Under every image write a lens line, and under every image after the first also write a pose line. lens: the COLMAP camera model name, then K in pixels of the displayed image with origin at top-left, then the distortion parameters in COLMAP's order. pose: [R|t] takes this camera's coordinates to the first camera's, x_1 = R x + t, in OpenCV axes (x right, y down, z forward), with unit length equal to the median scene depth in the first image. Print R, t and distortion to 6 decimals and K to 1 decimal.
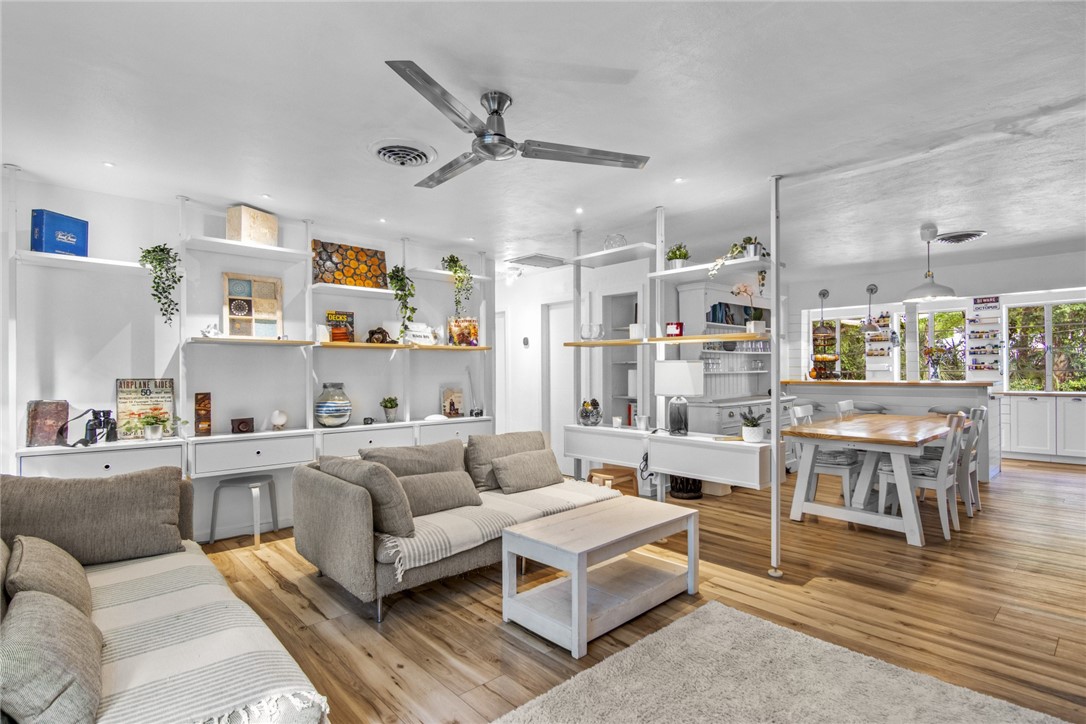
lens RADIAL K [[535.9, 0, 540.1], [0, 535.9, 365.8], [0, 0, 1]] dist [0.001705, 0.000248]
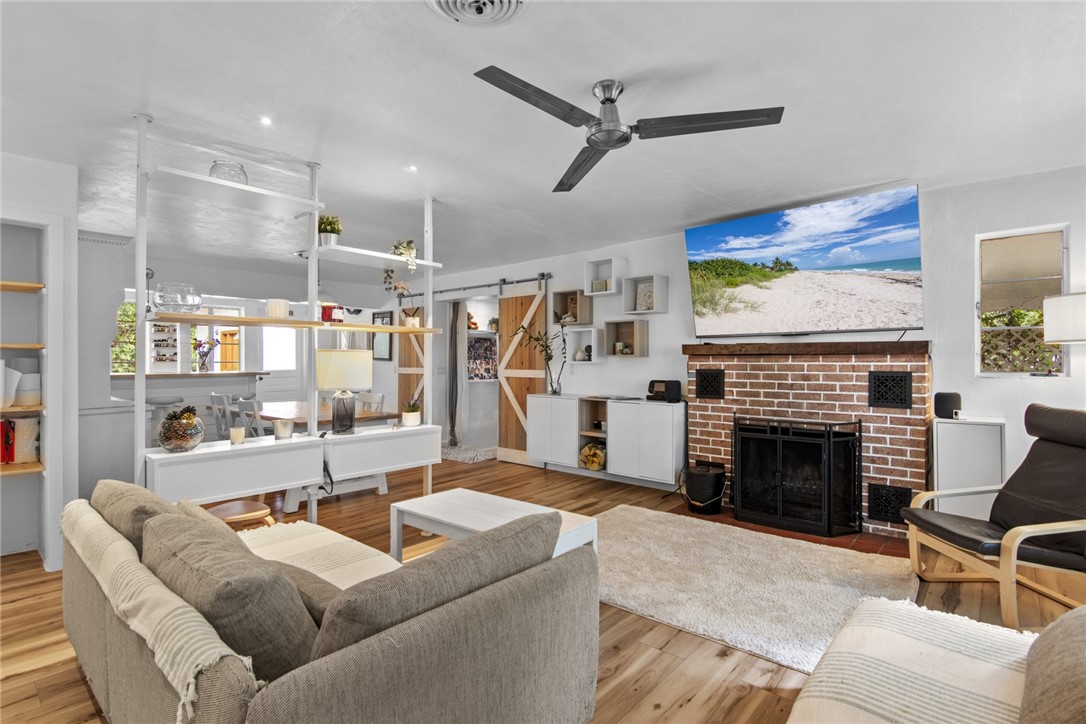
lens RADIAL K [[535.9, 0, 537.2], [0, 535.9, 357.4], [0, 0, 1]] dist [0.001705, 0.000248]
pose [[-0.109515, 0.010753, 0.993927, -0.763544], [-0.010456, 0.999874, -0.011969, 0.011201], [-0.993930, -0.011704, -0.109389, 0.899204]]
